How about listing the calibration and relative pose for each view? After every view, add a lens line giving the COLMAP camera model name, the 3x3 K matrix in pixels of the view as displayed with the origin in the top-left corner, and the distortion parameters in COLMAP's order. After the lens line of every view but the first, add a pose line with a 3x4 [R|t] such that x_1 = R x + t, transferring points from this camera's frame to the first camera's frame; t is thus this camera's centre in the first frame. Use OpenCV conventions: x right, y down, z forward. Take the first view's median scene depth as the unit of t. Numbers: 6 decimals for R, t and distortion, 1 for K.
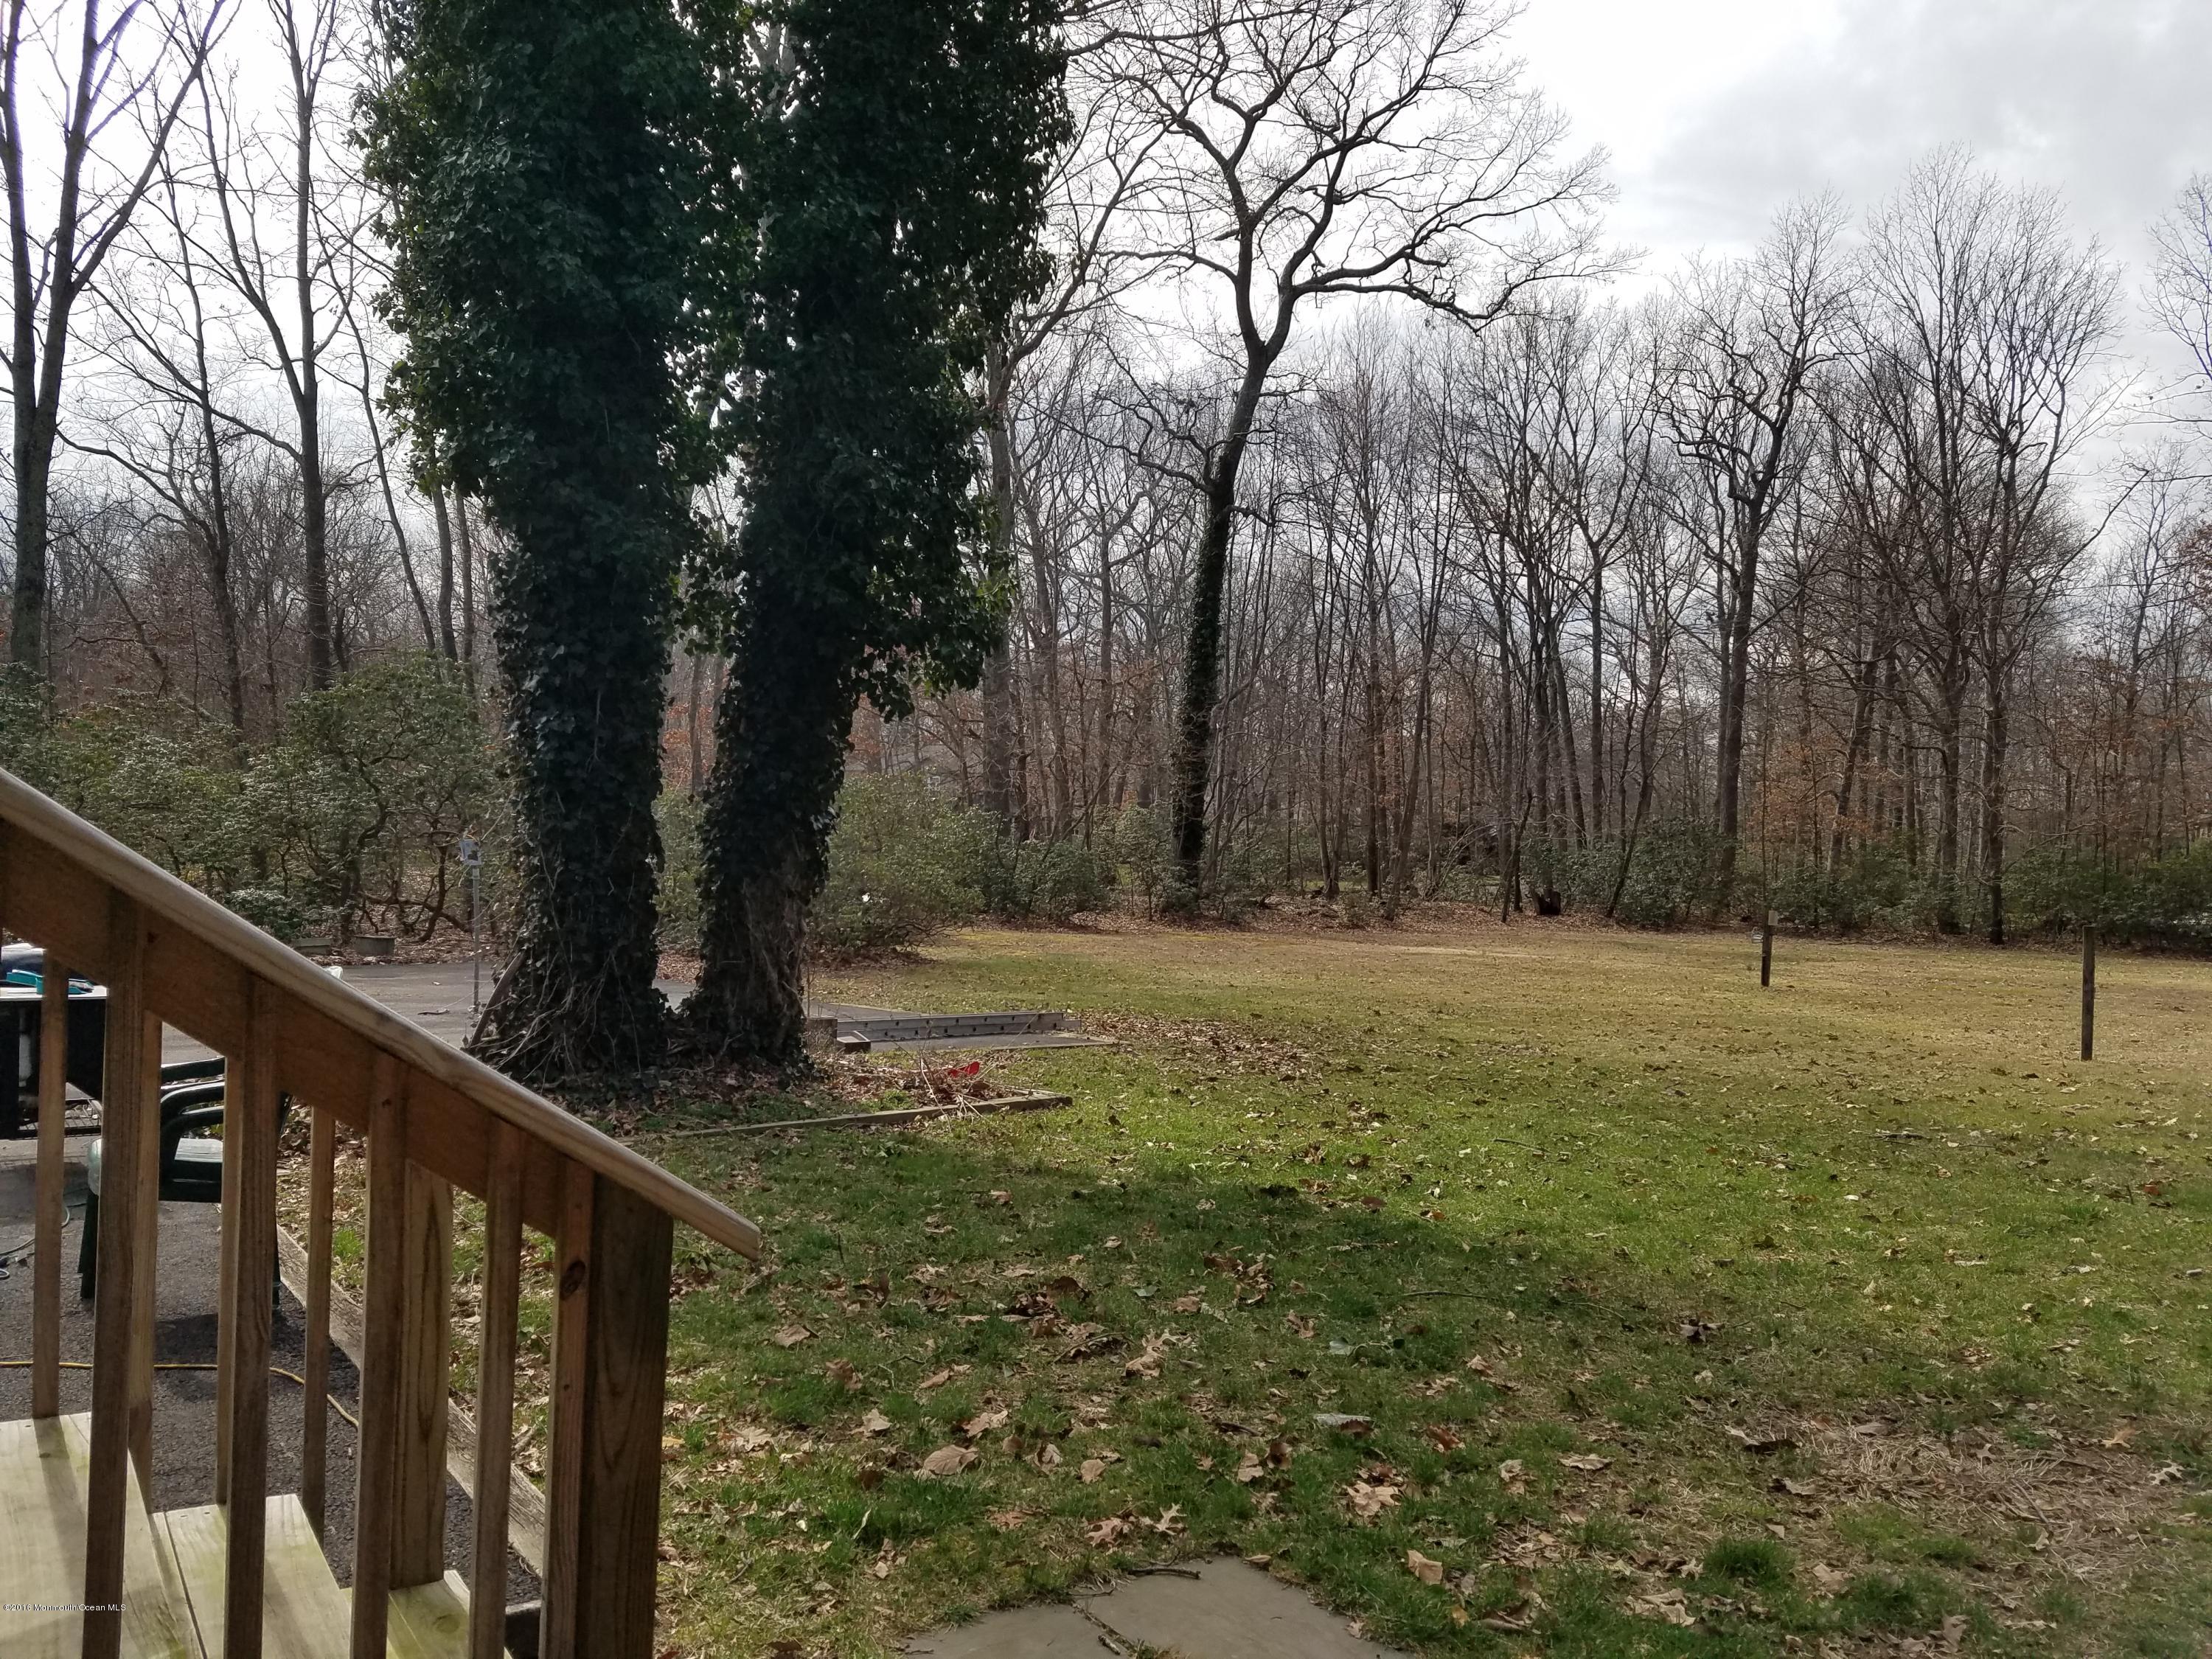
lens RADIAL K [[1684.8, 0, 1101.7], [0, 1684.8, 860.1], [0, 0, 1]] dist [0.235846, -0.412756]
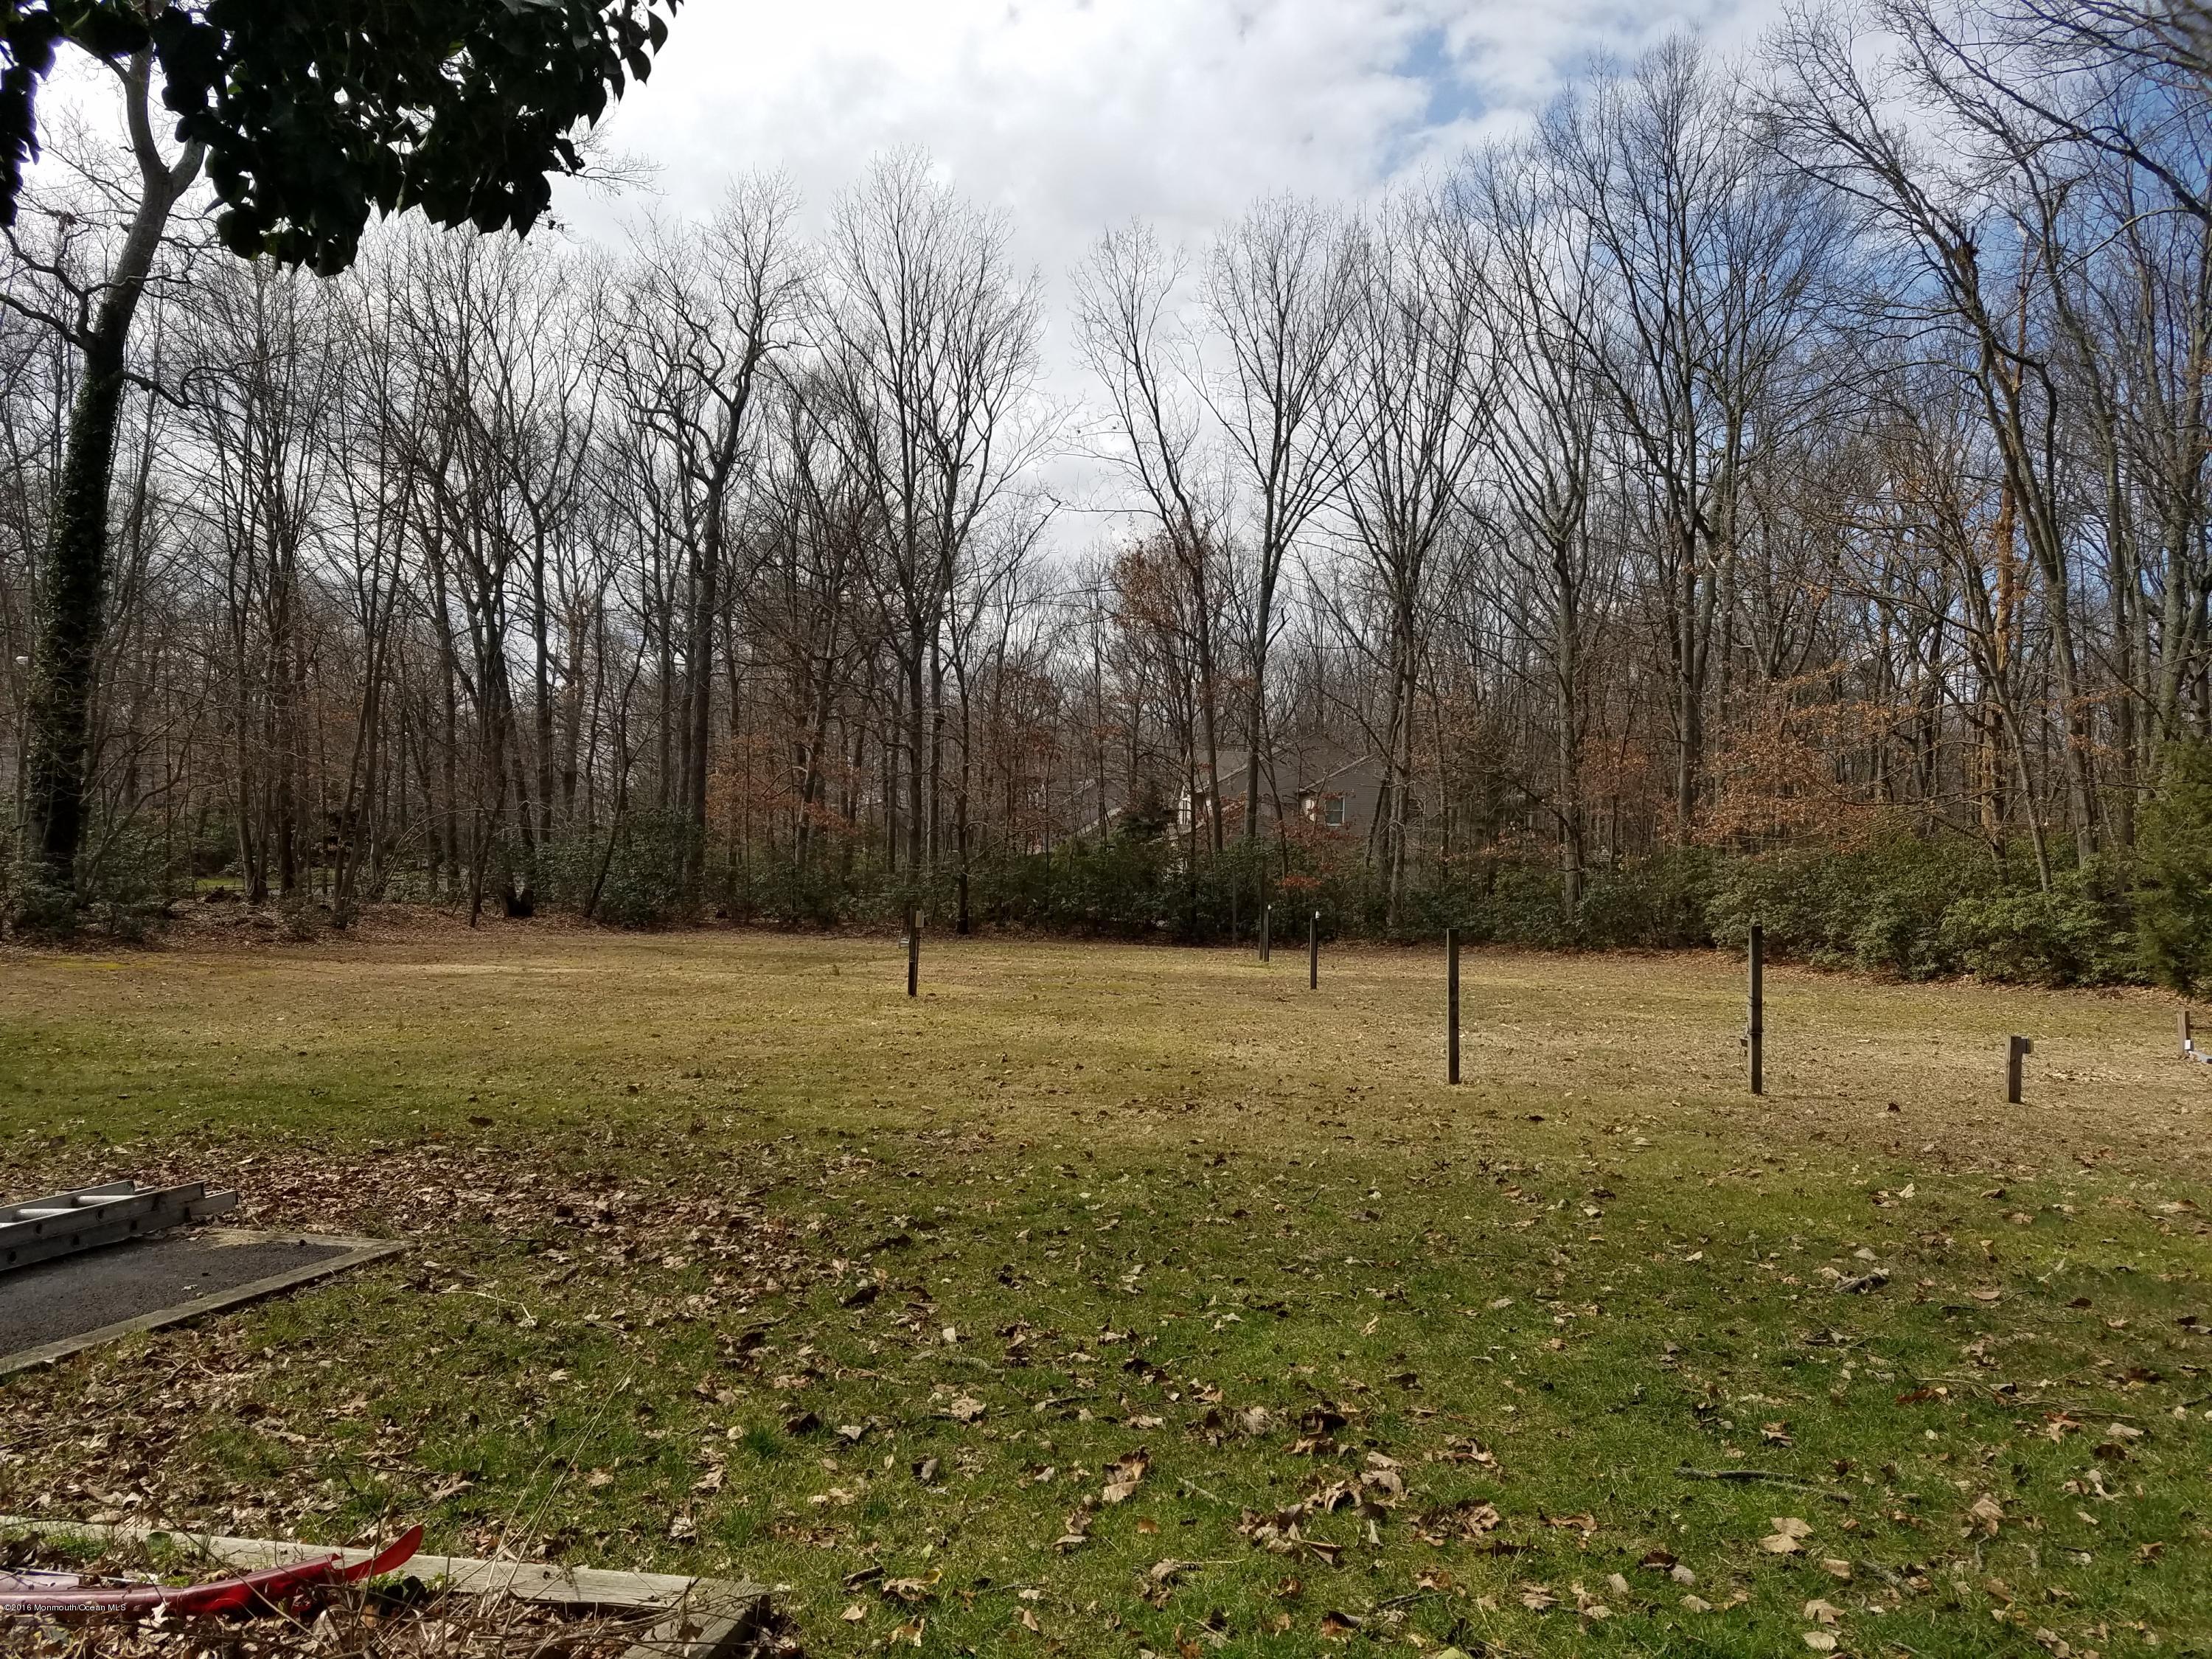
lens RADIAL K [[1684.8, 0, 1101.7], [0, 1684.8, 860.1], [0, 0, 1]] dist [0.235846, -0.412756]
pose [[0.801400, -0.000811, 0.598128, -0.029258], [-0.000934, 0.999996, 0.002608, 0.000737], [-0.598128, -0.002649, 0.801396, 0.134548]]
